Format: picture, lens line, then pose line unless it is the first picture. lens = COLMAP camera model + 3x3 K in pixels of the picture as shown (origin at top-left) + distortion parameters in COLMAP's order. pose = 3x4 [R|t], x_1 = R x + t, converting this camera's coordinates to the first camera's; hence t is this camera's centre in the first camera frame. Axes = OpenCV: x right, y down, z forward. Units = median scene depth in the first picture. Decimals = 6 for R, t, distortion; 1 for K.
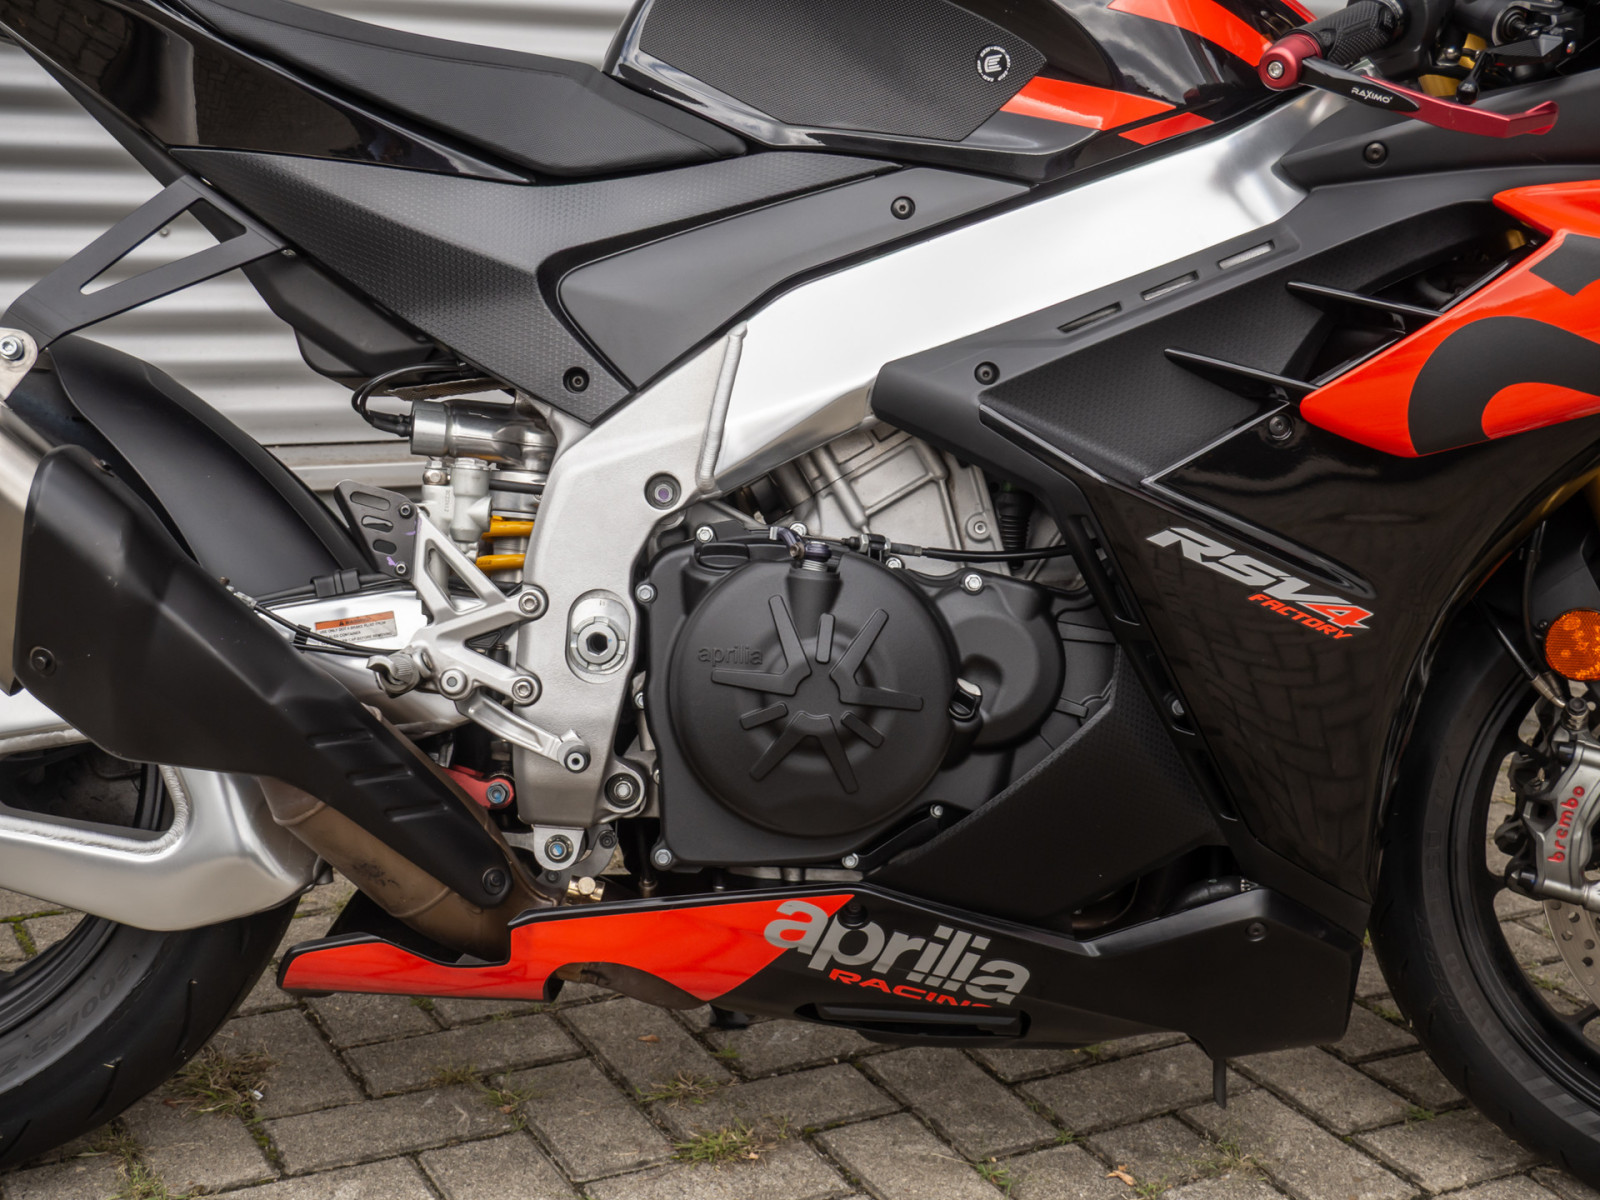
lens RADIAL K [[2109.5, 0, 800.0], [0, 2109.5, 600.0], [0, 0, 1]] dist [0.033814, 0.045779]
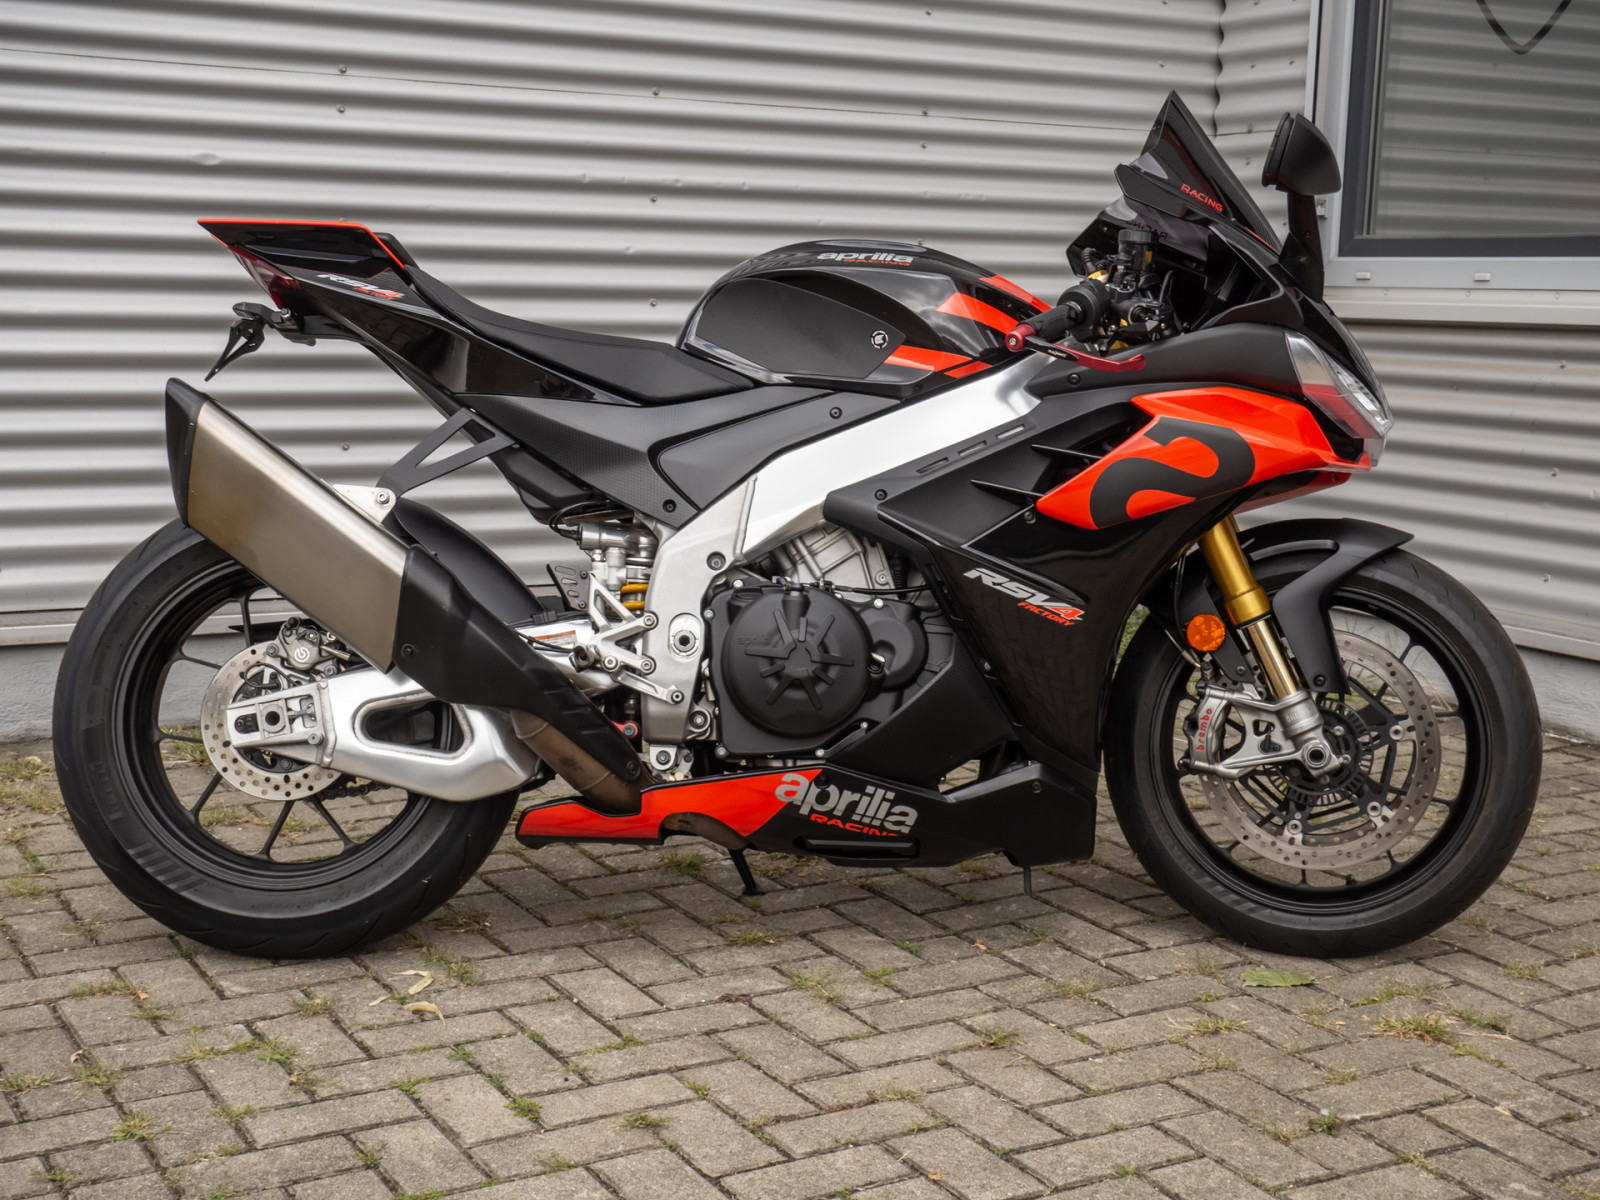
lens RADIAL K [[2109.5, 0, 800.0], [0, 2109.5, 600.0], [0, 0, 1]] dist [0.033814, 0.045779]
pose [[0.999474, -0.030254, 0.011699, -0.011993], [0.031260, 0.994662, -0.098338, 0.173645], [-0.008661, 0.098652, 0.995084, -0.905932]]
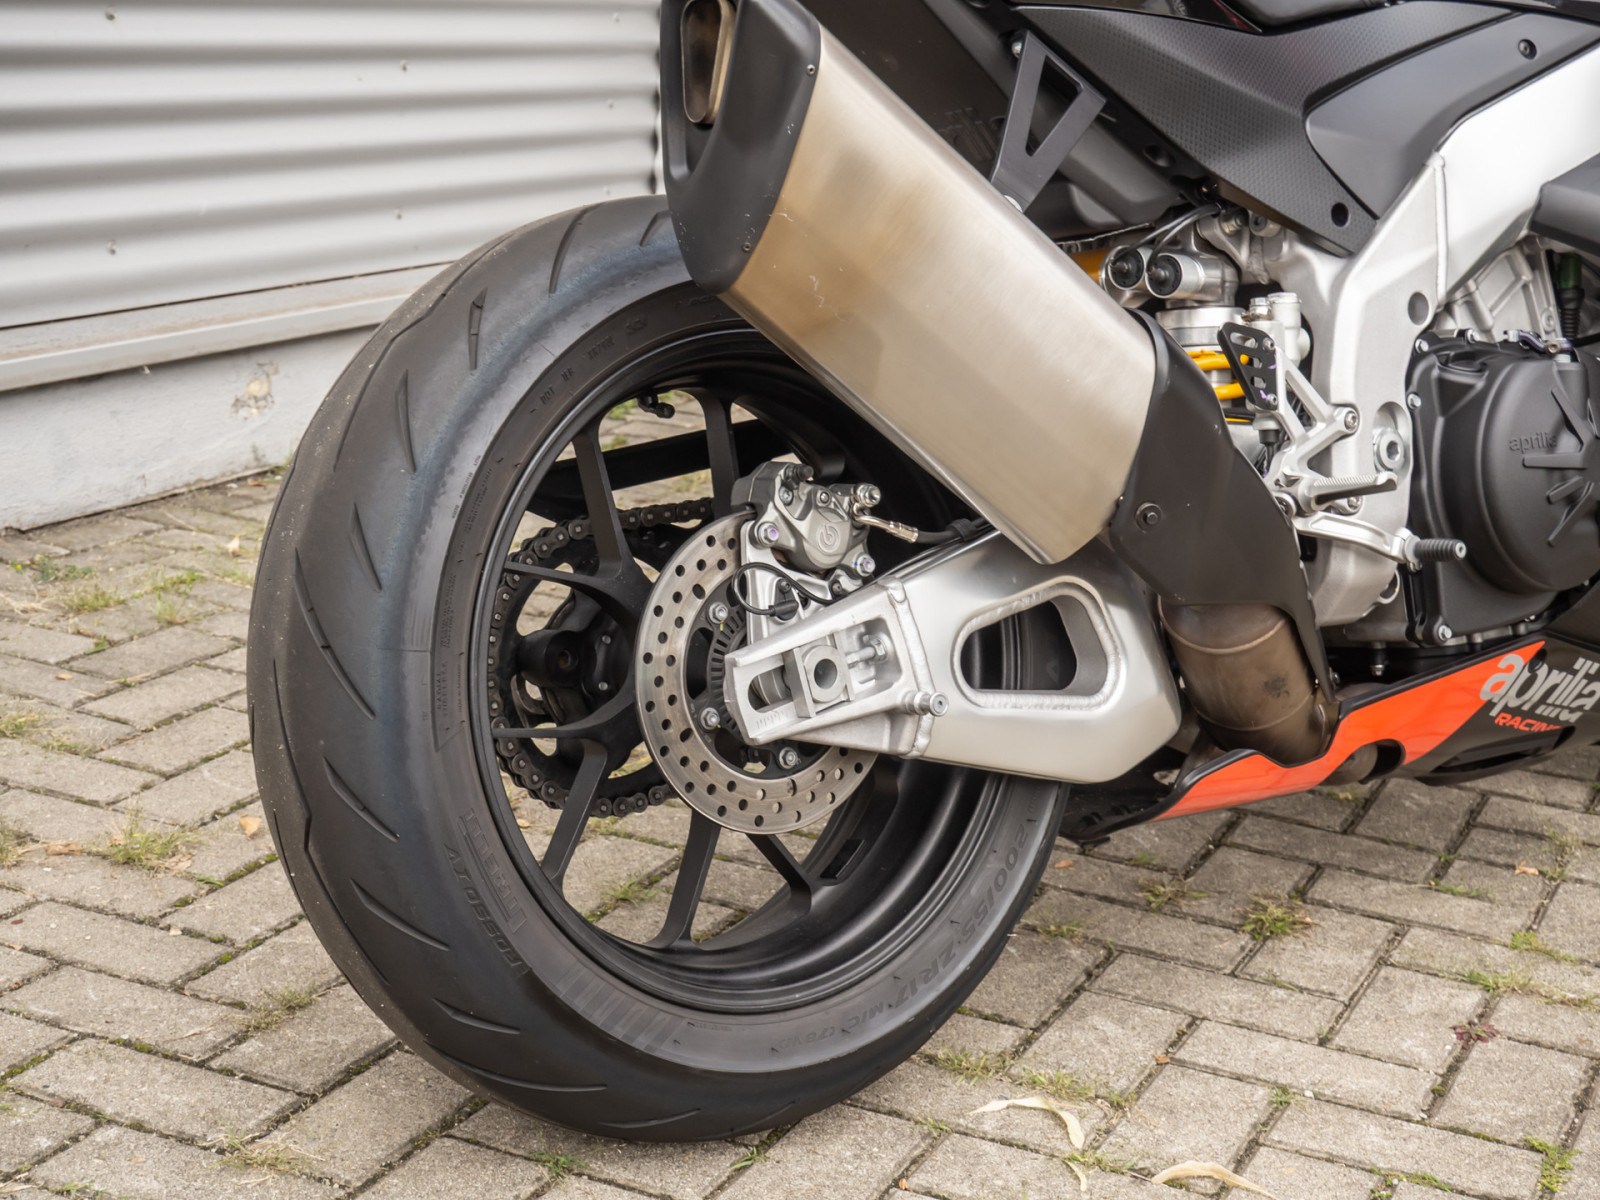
lens RADIAL K [[2673.9, 0, 800.0], [0, 2673.9, 600.0], [0, 0, 1]] dist [0.017016, 0.072269]
pose [[0.792293, -0.142522, 0.593262, -1.172792], [0.114708, 0.989791, 0.084591, -0.055876], [-0.599262, 0.001031, 0.800553, 0.059024]]
